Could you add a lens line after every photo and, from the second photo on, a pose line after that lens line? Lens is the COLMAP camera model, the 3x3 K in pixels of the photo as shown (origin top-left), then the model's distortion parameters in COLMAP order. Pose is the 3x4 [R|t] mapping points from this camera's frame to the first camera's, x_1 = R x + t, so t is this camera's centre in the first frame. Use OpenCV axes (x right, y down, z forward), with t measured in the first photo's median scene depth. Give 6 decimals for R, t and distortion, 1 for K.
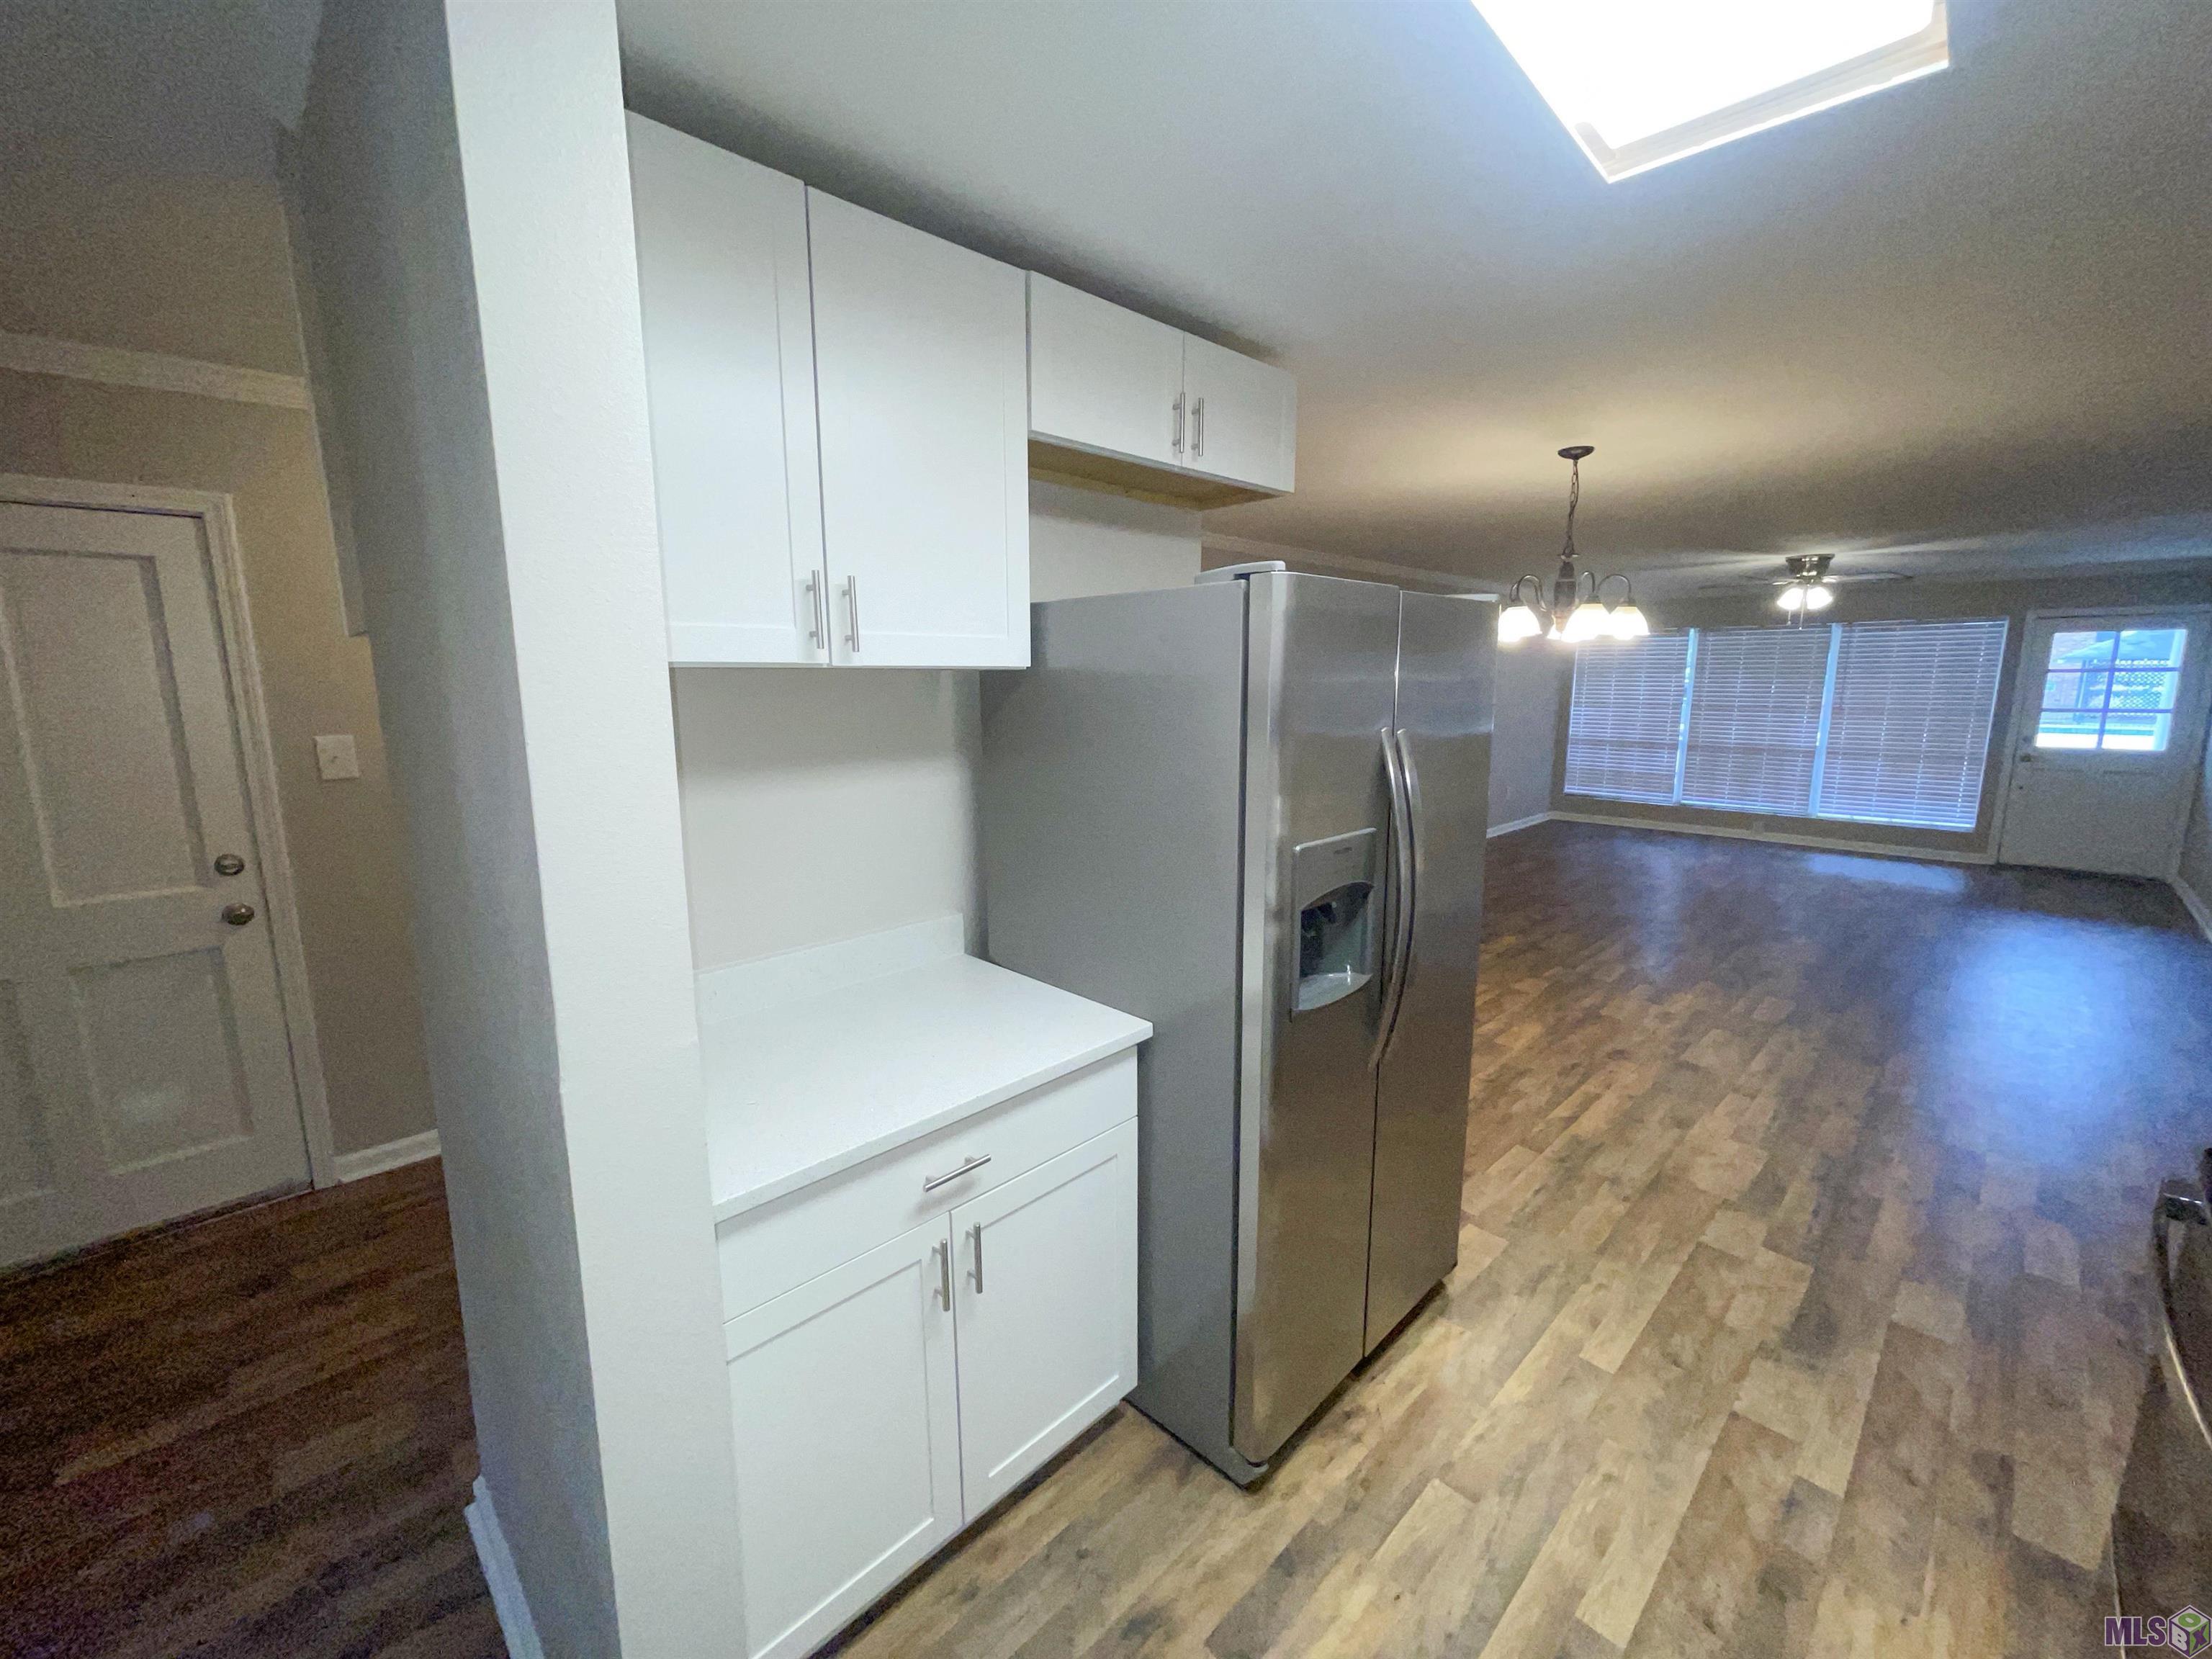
lens RADIAL K [[895.4, 0, 1103.8], [0, 895.4, 831.5], [0, 0, 1]] dist [0.000432, -0.001616]
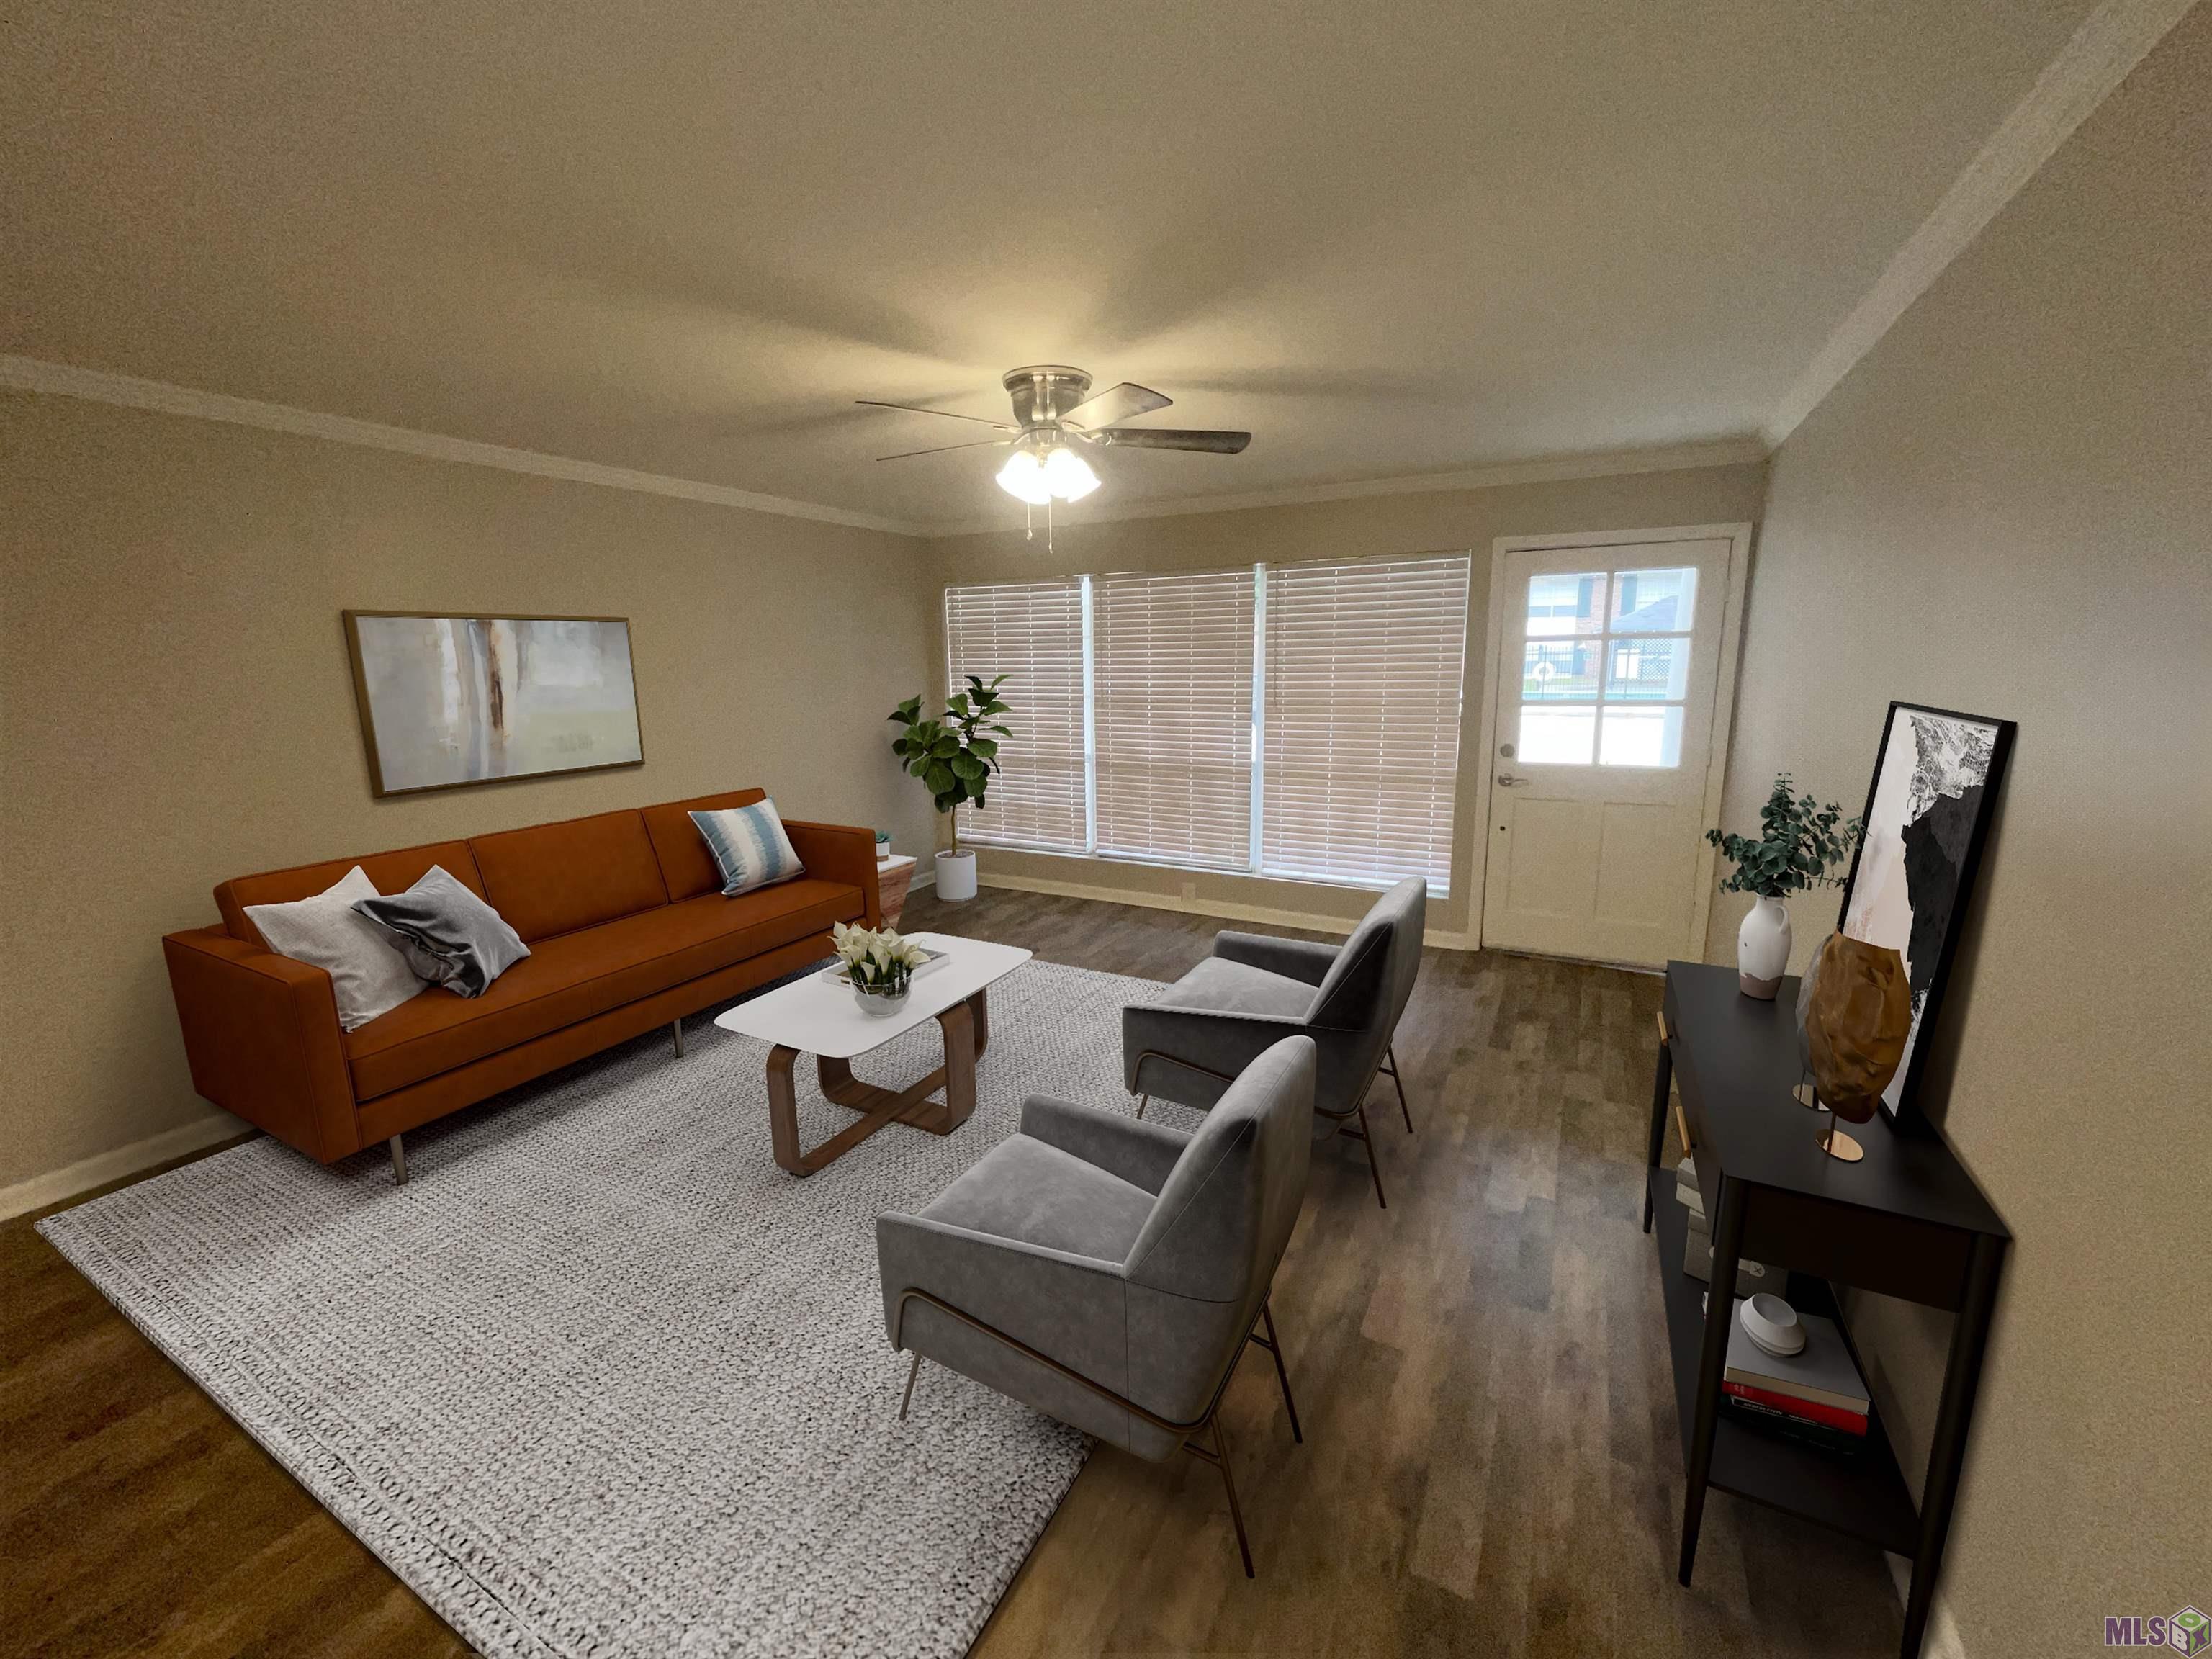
lens RADIAL K [[895.4, 0, 1103.8], [0, 895.4, 831.5], [0, 0, 1]] dist [0.000432, -0.001616]
pose [[0.949721, -0.073756, 0.304286, 1.233518], [0.066598, 0.997205, 0.033851, -0.184937], [-0.305932, -0.011884, 0.951979, 1.061494]]
